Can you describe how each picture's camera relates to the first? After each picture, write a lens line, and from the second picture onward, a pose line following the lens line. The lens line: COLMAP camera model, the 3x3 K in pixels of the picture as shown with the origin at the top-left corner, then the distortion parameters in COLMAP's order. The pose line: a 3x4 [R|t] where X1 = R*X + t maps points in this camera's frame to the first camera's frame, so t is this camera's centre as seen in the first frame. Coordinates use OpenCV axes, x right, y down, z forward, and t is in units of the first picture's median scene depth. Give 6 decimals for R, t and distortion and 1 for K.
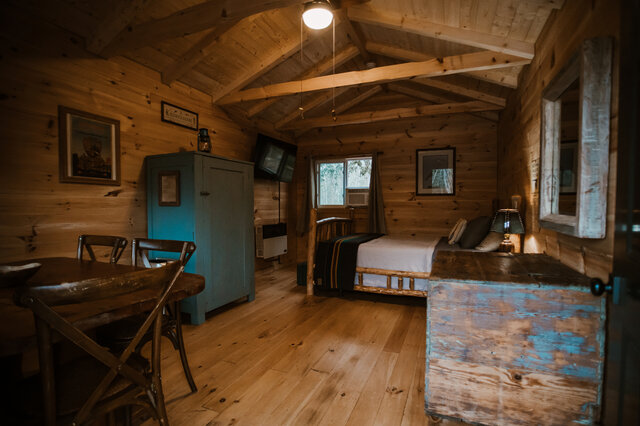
lens RADIAL K [[325.8, 0, 319.6], [0, 325.8, 216.7], [0, 0, 1]] dist [0.000736, 0.000279]
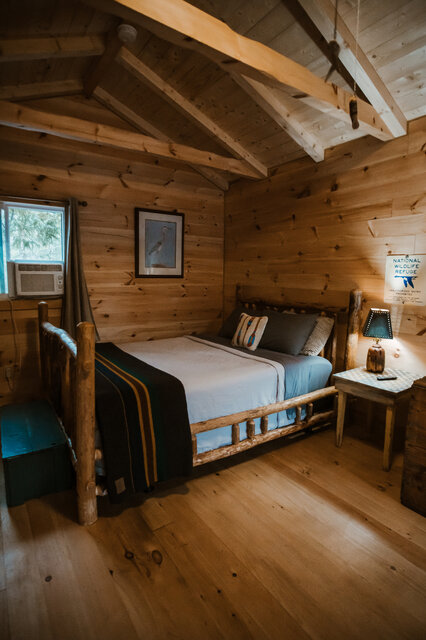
lens RADIAL K [[340.7, 0, 213.4], [0, 340.7, 320.5], [0, 0, 1]] dist [-0.058562, 0.014601]
pose [[0.535765, -0.111015, 0.837038, -0.222436], [0.016453, 0.992504, 0.121103, -0.060574], [-0.844207, -0.051111, 0.533575, 0.501057]]
